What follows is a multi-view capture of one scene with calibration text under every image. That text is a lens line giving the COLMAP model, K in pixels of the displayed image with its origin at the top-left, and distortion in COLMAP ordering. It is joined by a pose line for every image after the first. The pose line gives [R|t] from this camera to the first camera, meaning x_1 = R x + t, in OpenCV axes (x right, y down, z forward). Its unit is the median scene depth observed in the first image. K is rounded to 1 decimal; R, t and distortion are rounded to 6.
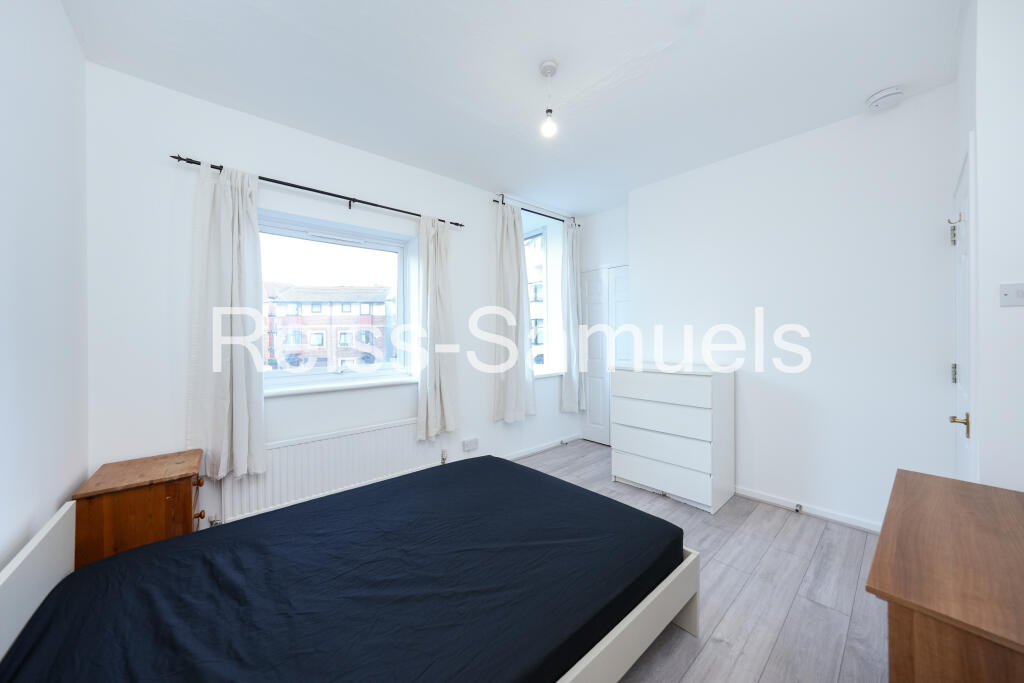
lens RADIAL K [[366.9, 0, 507.0], [0, 366.9, 340.2], [0, 0, 1]] dist [-0.000385, 0.000002]
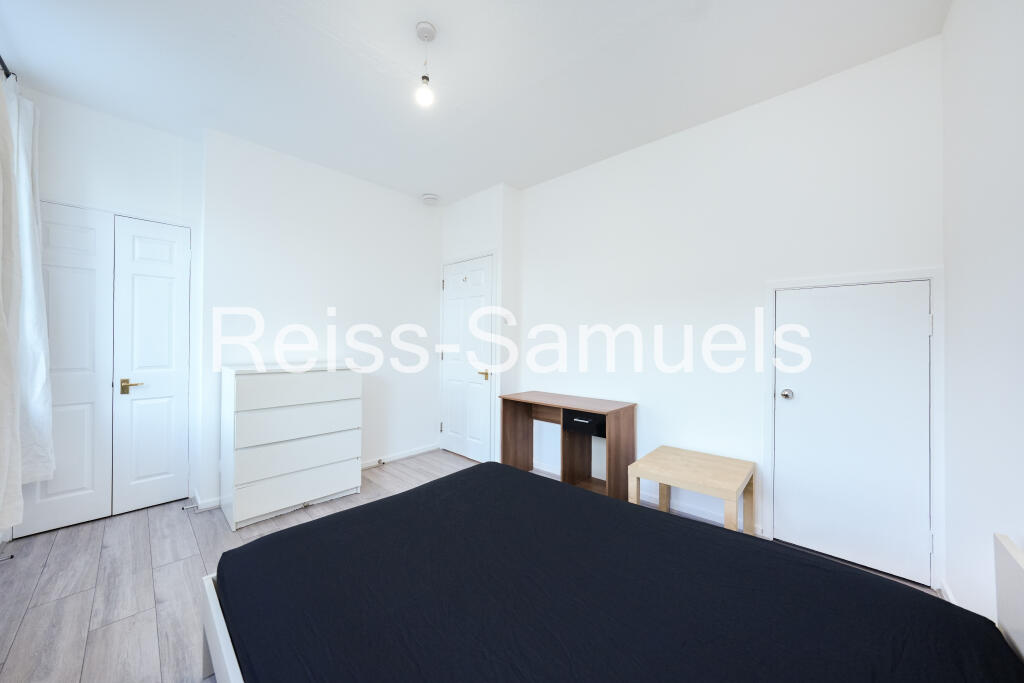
lens RADIAL K [[366.9, 0, 507.0], [0, 366.9, 340.2], [0, 0, 1]] dist [-0.000385, 0.000002]
pose [[-0.126002, -0.013150, 0.991943, -0.542969], [-0.008216, 0.999892, 0.012212, -0.007829], [-0.991996, -0.006611, -0.126096, 0.622058]]
